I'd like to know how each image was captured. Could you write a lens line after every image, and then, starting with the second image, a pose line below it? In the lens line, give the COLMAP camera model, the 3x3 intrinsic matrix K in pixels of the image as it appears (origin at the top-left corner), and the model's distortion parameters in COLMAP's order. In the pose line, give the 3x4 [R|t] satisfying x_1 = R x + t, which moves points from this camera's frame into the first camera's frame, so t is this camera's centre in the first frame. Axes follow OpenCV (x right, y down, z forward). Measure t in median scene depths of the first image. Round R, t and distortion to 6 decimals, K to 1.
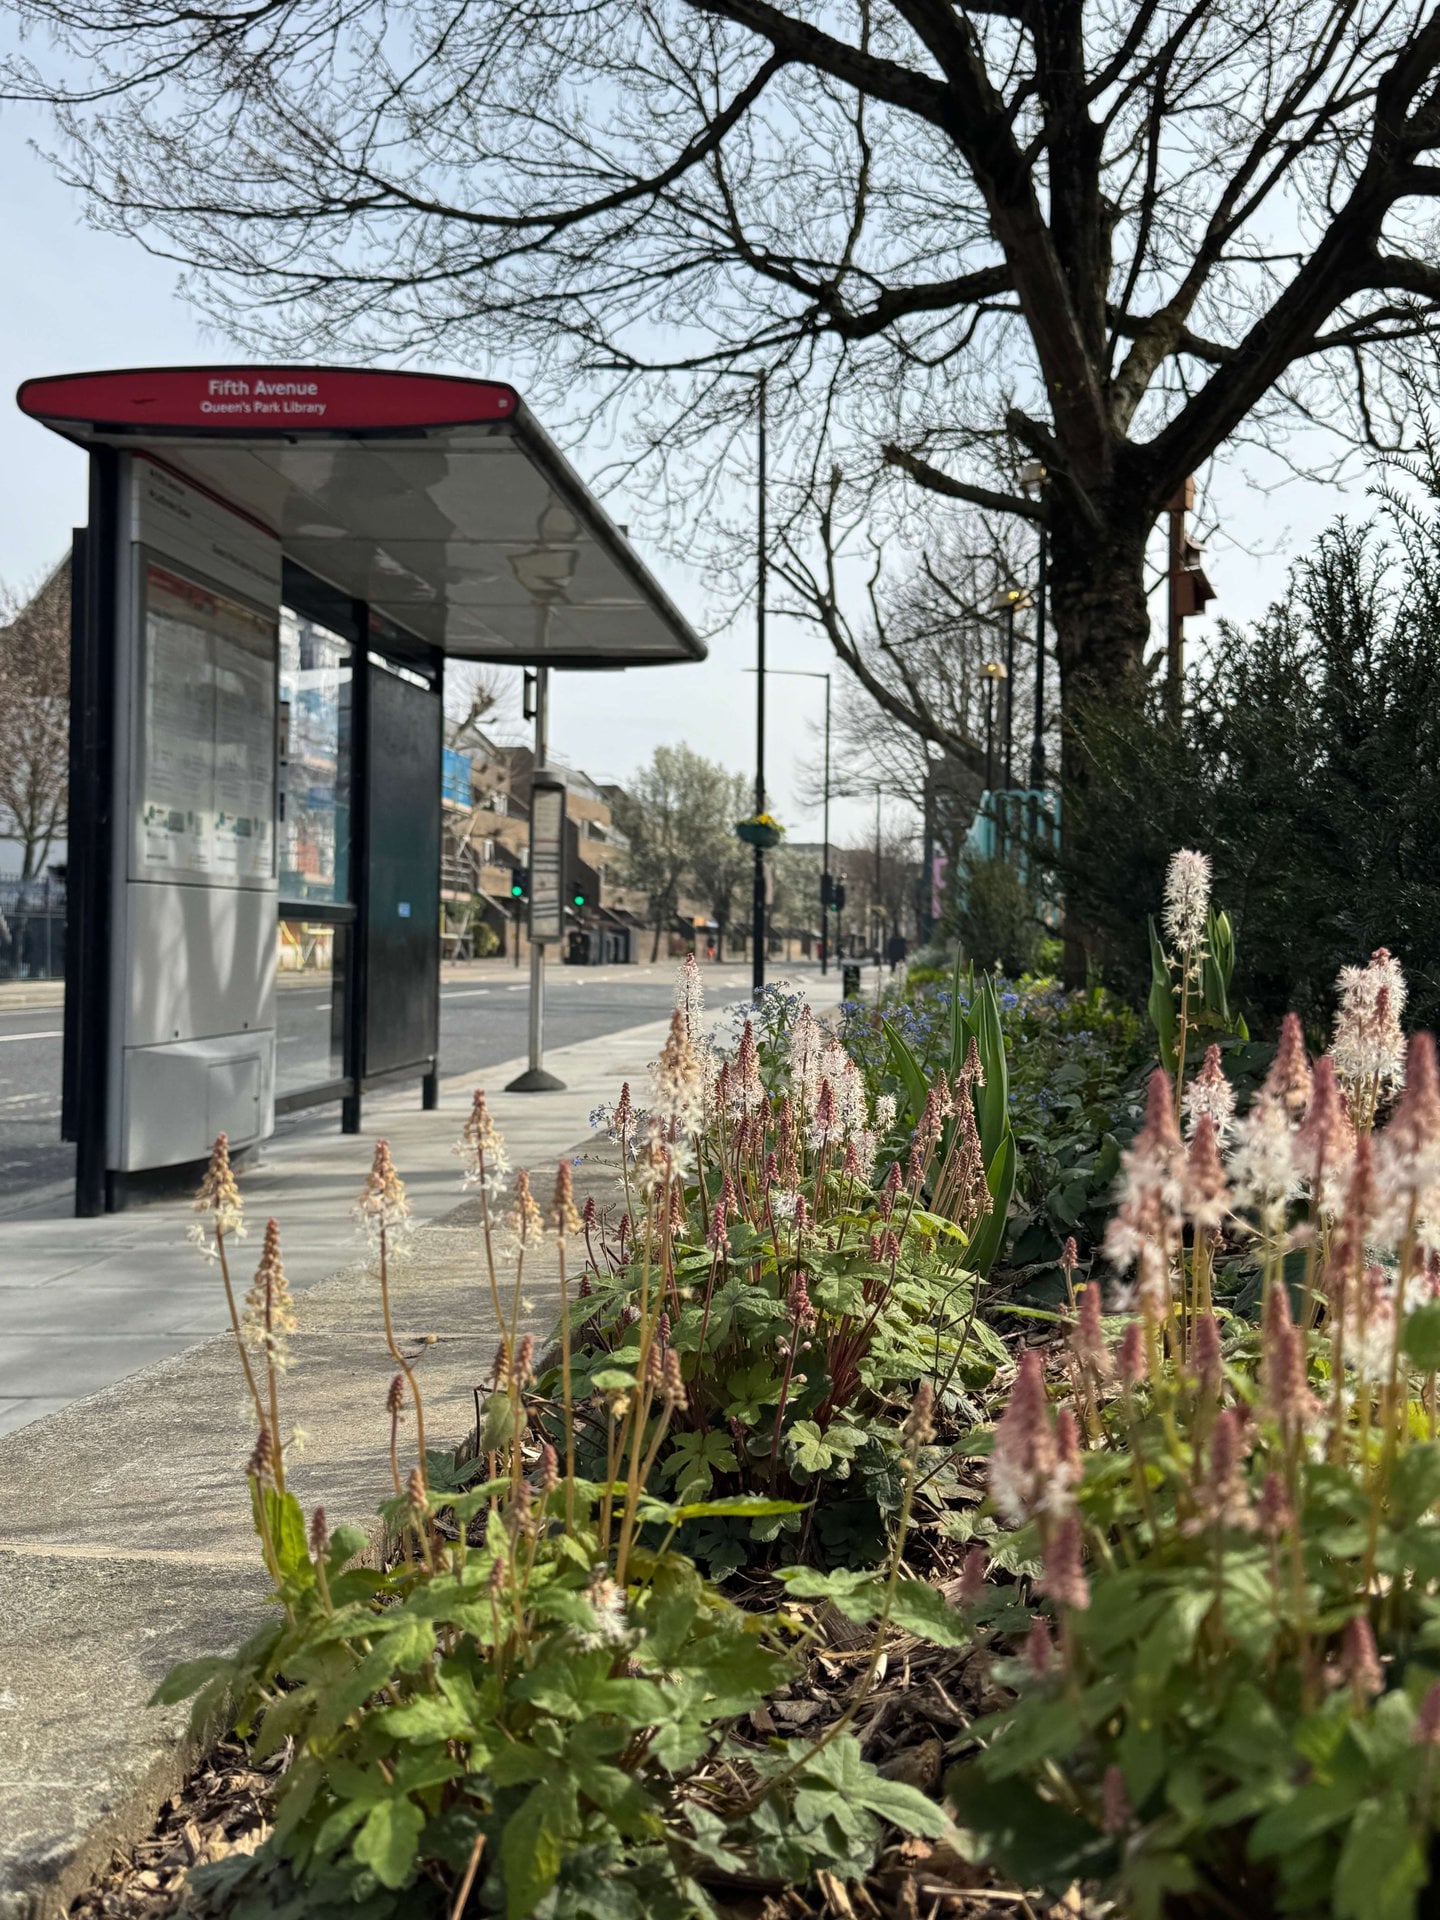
lens RADIAL K [[1781.3, 0, 720.0], [0, 1781.3, 960.0], [0, 0, 1]] dist [0.187313, -0.334753]
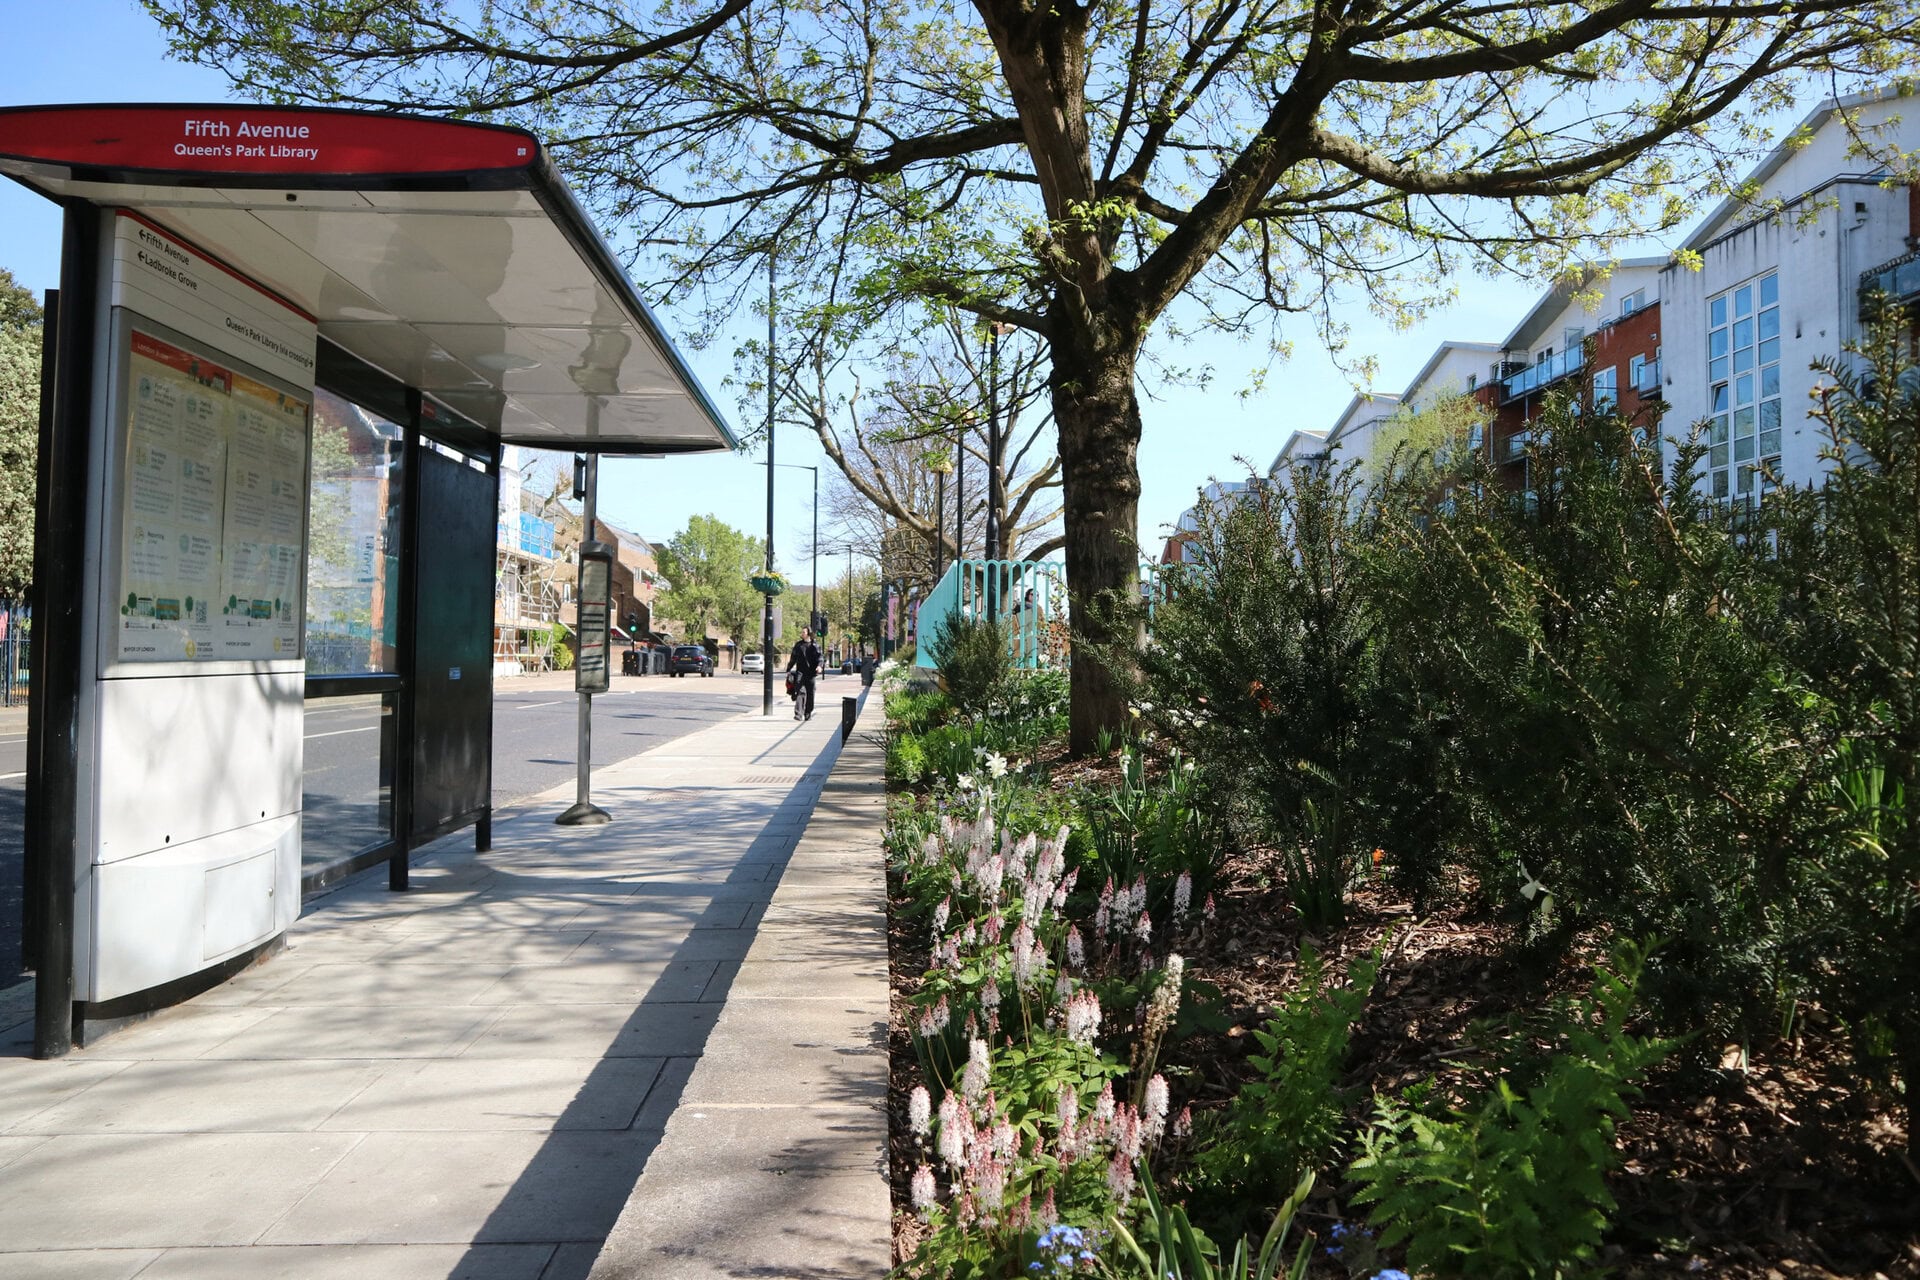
lens RADIAL K [[1199.6, 0, 960.0], [0, 1199.6, 640.0], [0, 0, 1]] dist [-0.024881, 0.000997]
pose [[0.982744, -0.002273, 0.184954, -0.010428], [0.005462, 0.999845, -0.016732, -0.032874], [-0.184888, 0.017453, 0.982605, 0.224199]]
